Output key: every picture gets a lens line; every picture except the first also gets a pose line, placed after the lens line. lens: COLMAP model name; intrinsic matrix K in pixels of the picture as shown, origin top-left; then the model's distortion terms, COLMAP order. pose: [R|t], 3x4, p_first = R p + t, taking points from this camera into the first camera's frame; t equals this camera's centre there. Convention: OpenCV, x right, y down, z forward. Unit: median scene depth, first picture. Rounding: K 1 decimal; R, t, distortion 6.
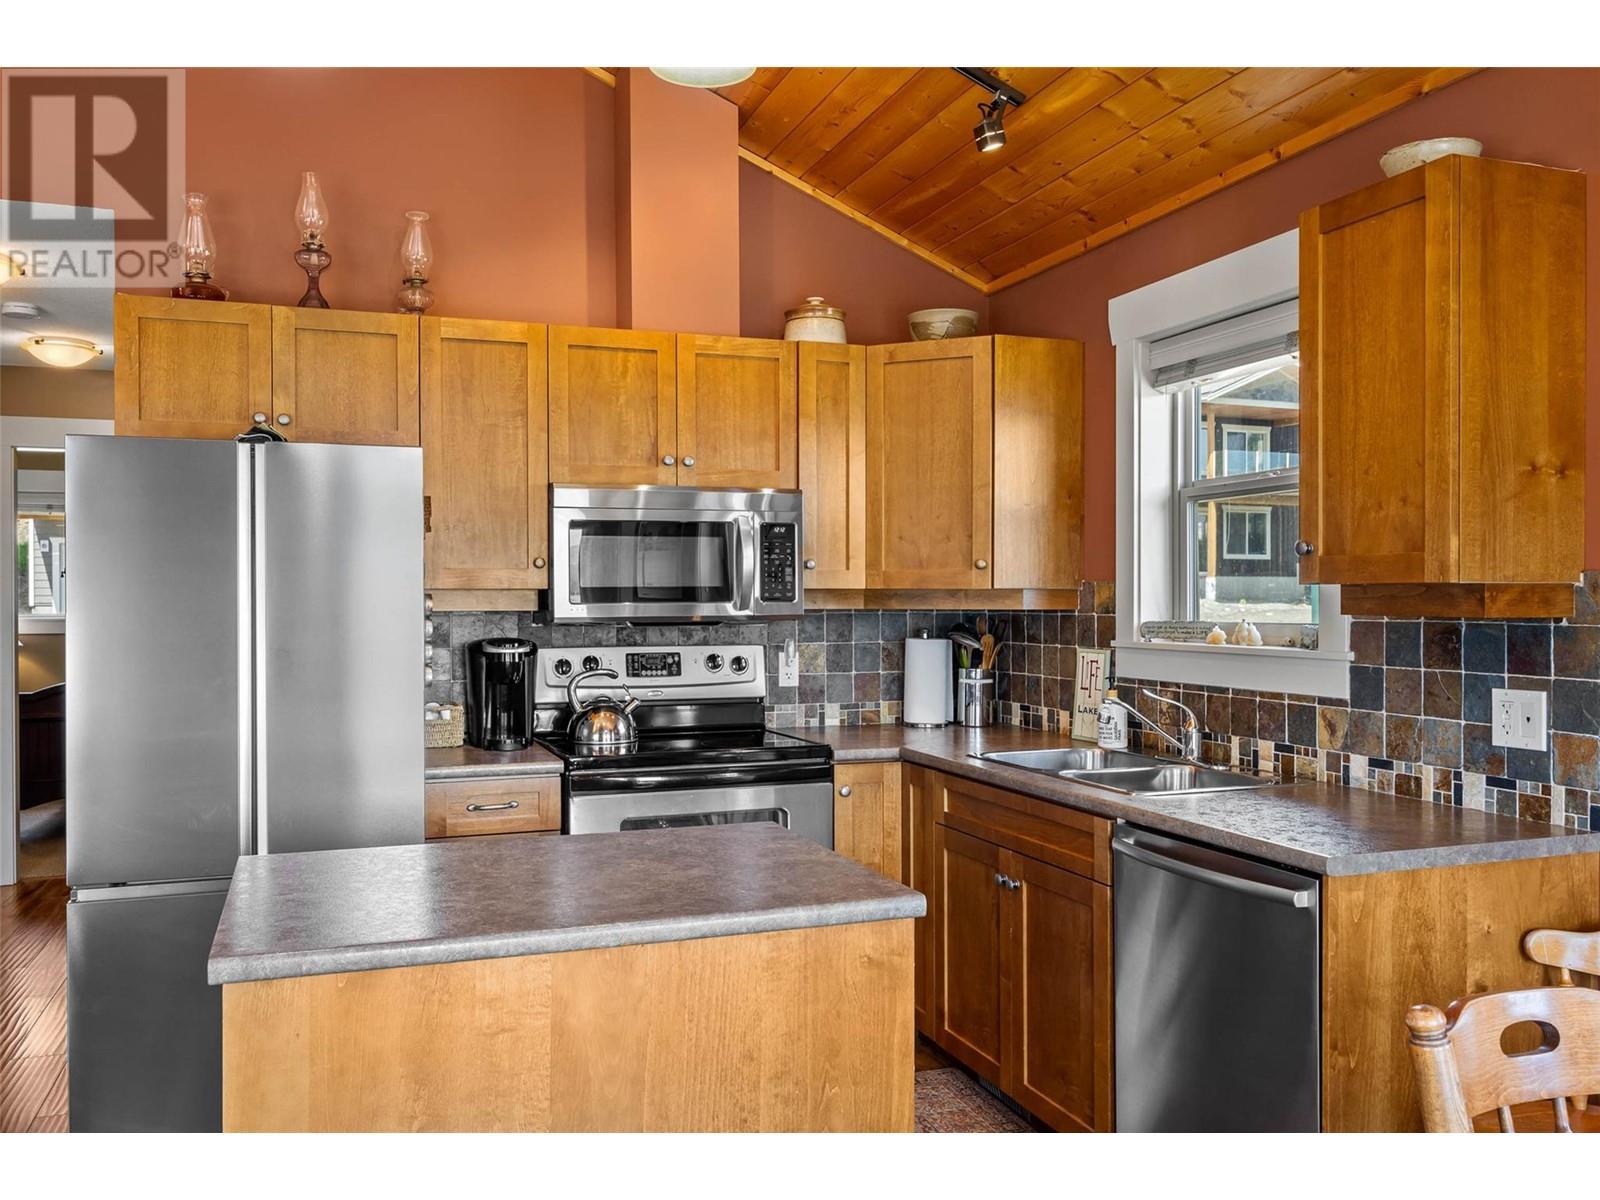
lens RADIAL K [[1222.5, 0, 796.9], [0, 1222.5, 581.6], [0, 0, 1]] dist [-0.000807, -0.000079]
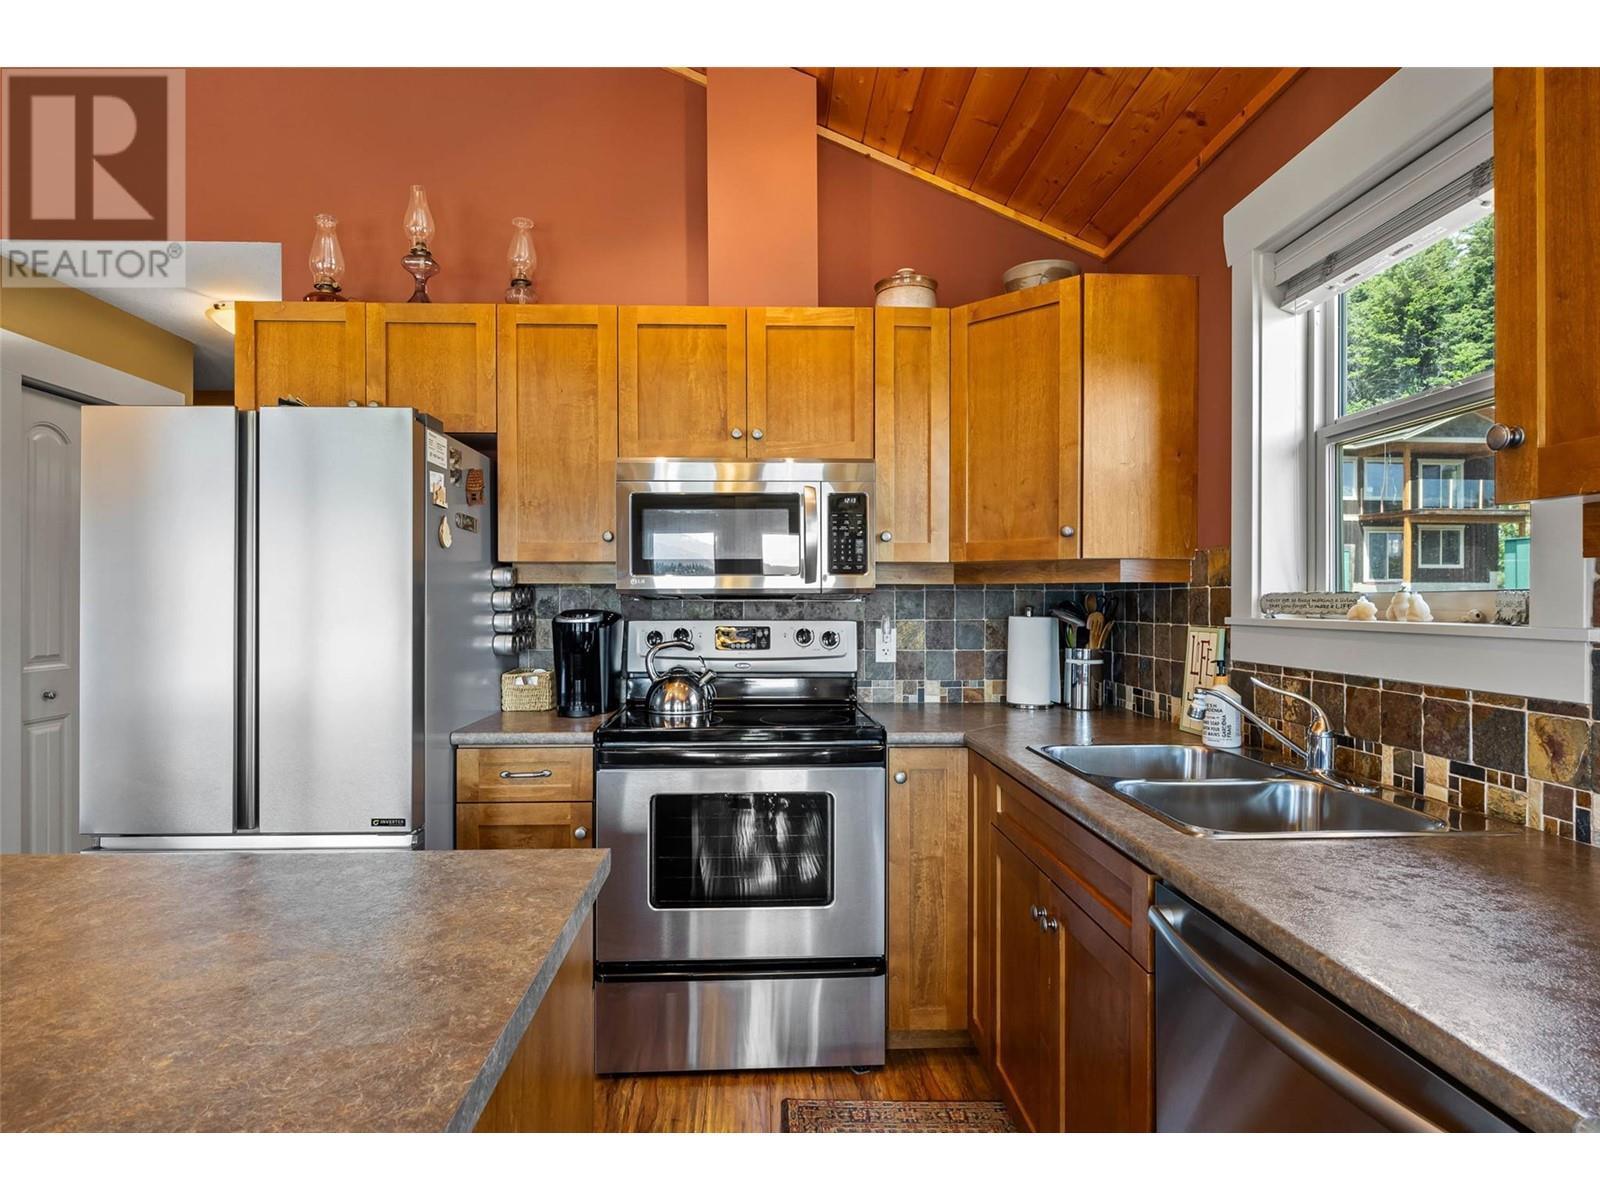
lens RADIAL K [[826.8, 0, 803.6], [0, 826.8, 593.7], [0, 0, 1]] dist [-0.003110, -0.001141]
pose [[0.953558, 0.000221, -0.301209, 0.148023], [0.001479, 0.999984, 0.005415, 0.027884], [0.301206, -0.005609, 0.953543, 0.361541]]
